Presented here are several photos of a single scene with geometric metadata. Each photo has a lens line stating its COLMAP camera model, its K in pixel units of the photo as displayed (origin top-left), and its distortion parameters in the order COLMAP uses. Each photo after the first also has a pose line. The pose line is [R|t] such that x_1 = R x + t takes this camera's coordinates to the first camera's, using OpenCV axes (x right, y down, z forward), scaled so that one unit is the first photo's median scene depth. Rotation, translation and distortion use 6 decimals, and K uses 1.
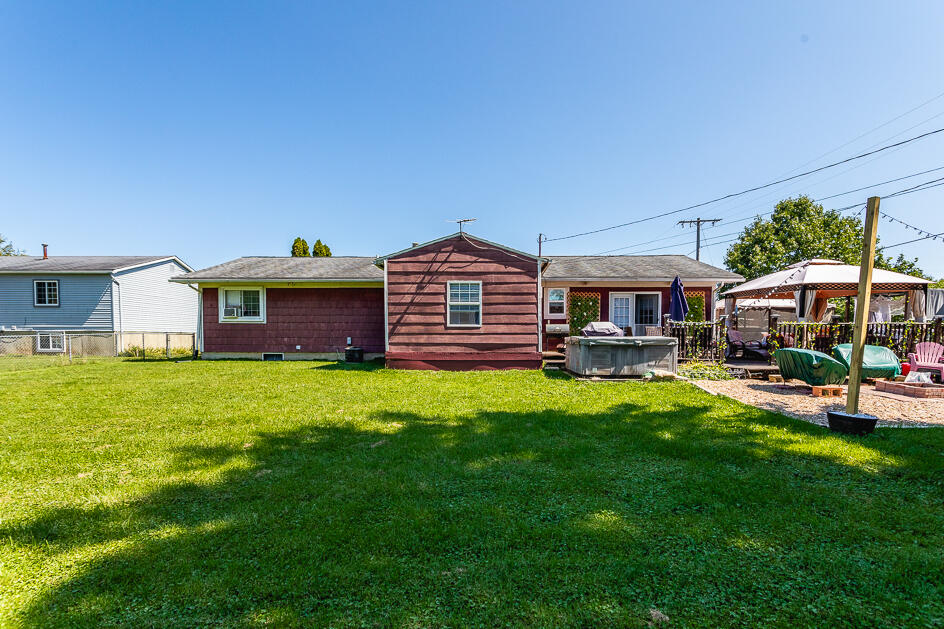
lens RADIAL K [[441.4, 0, 453.8], [0, 441.4, 355.0], [0, 0, 1]] dist [0.003026, 0.003305]
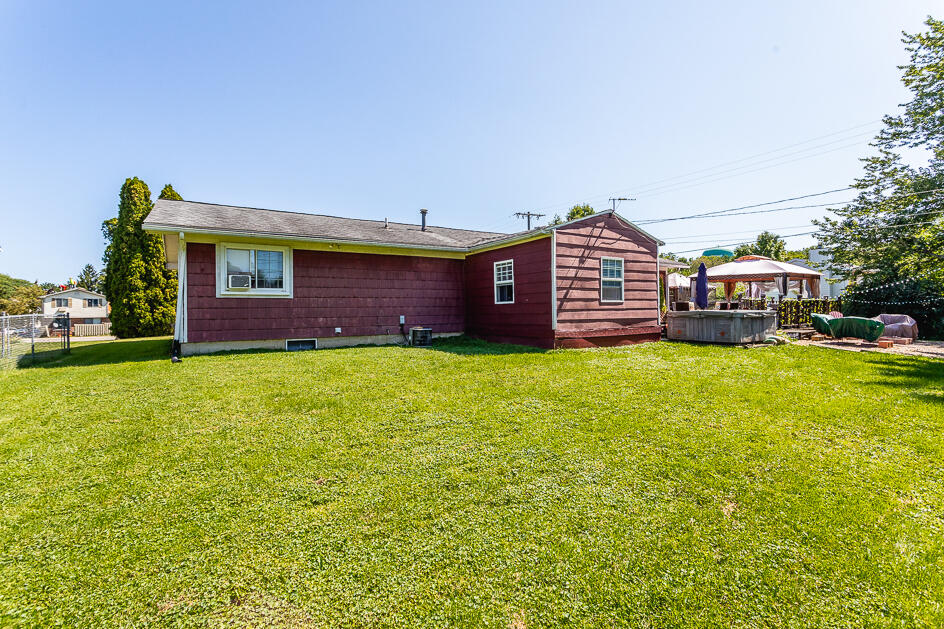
lens RADIAL K [[441.4, 0, 473.1], [0, 441.4, 302.9], [0, 0, 1]] dist [0.003026, 0.003305]
pose [[0.831842, -0.002314, 0.555008, -0.800595], [0.036715, 0.998030, -0.050867, -0.023386], [-0.553797, 0.062691, 0.830288, 0.340264]]
